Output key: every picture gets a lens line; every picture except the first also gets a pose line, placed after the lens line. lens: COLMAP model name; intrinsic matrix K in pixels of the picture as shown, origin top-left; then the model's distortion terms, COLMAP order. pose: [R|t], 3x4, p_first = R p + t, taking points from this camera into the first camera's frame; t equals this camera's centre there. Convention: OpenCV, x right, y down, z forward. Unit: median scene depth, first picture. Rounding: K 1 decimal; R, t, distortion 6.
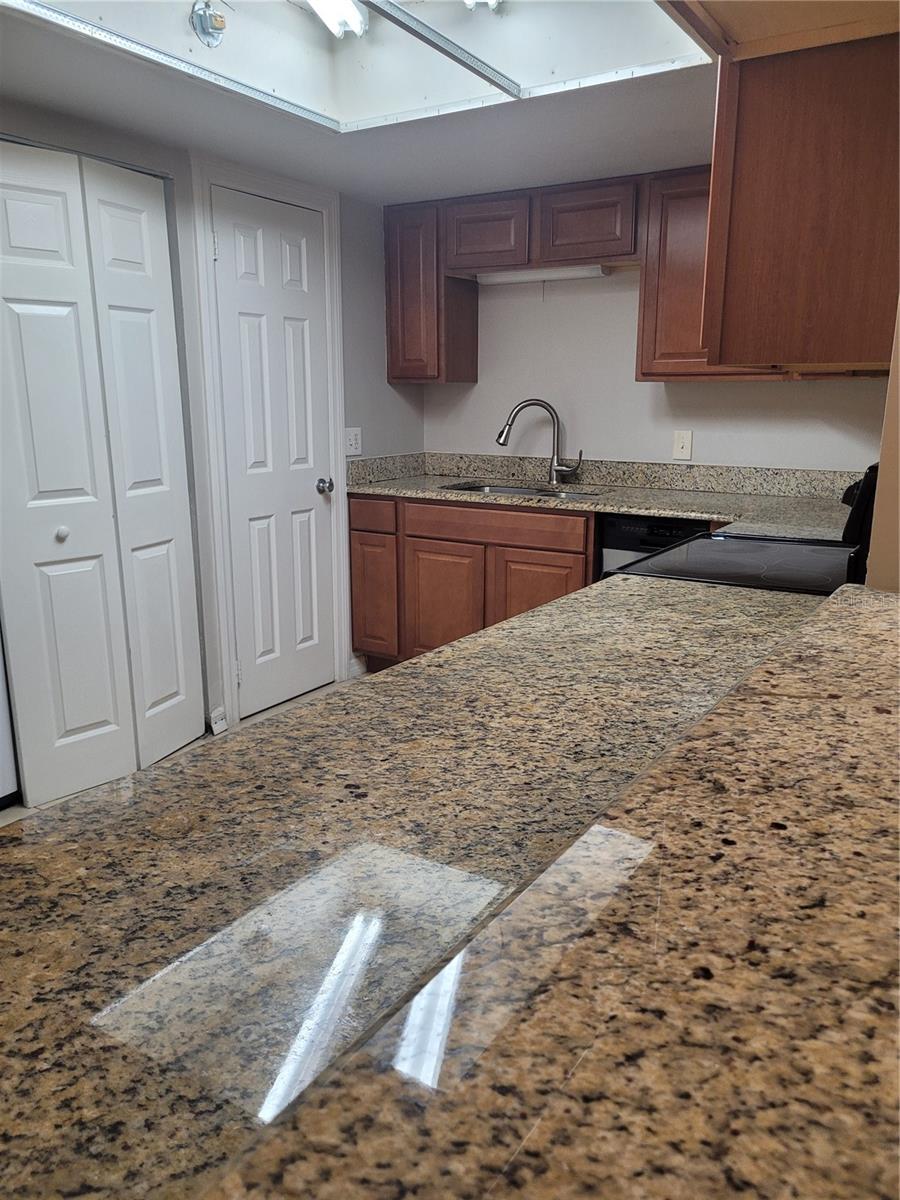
lens RADIAL K [[908.6, 0, 475.1], [0, 908.6, 608.1], [0, 0, 1]] dist [0.043921, -0.011458]
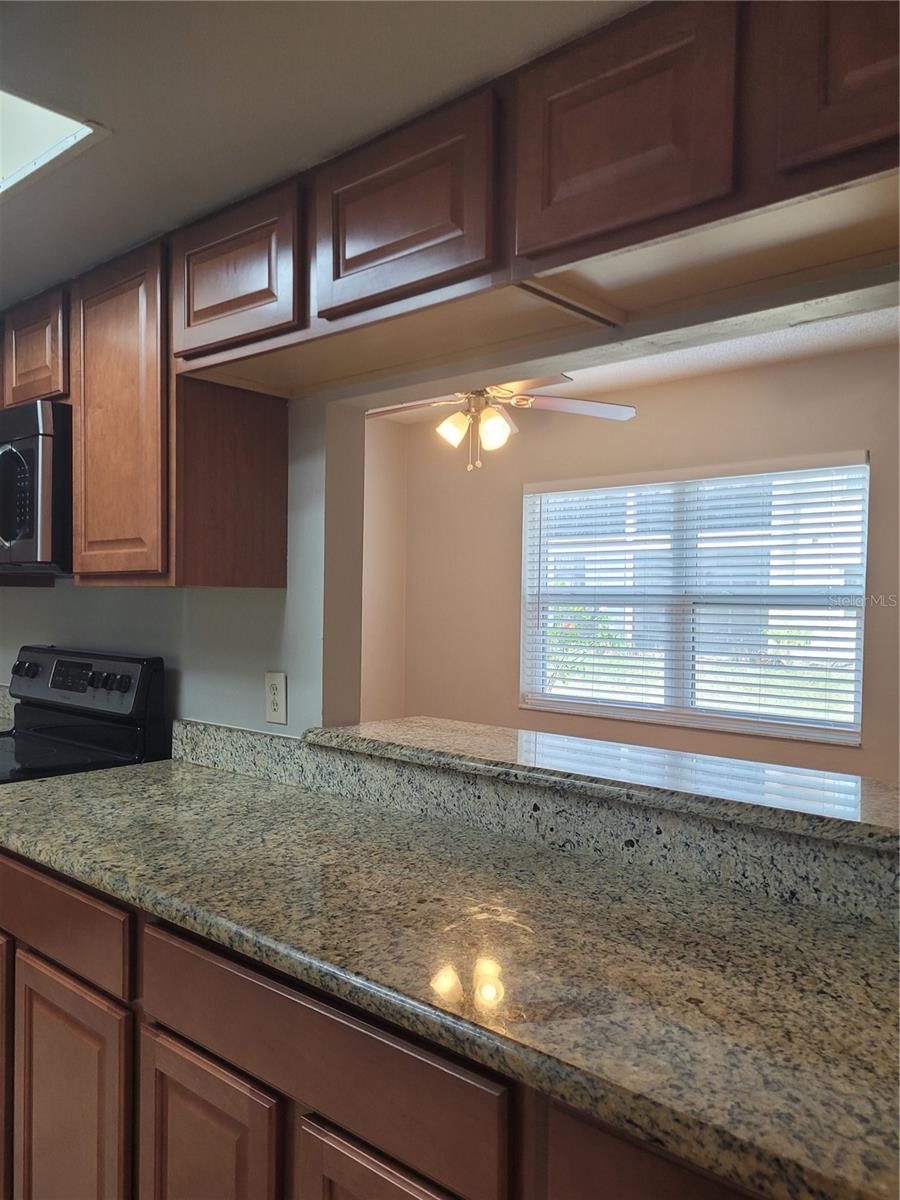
lens RADIAL K [[908.6, 0, 463.7], [0, 908.6, 617.2], [0, 0, 1]] dist [0.043921, -0.011458]
pose [[0.160995, -0.025448, 0.986627, -0.453796], [0.218527, 0.975775, -0.010490, -0.058237], [-0.962459, 0.217294, 0.162656, 0.199409]]
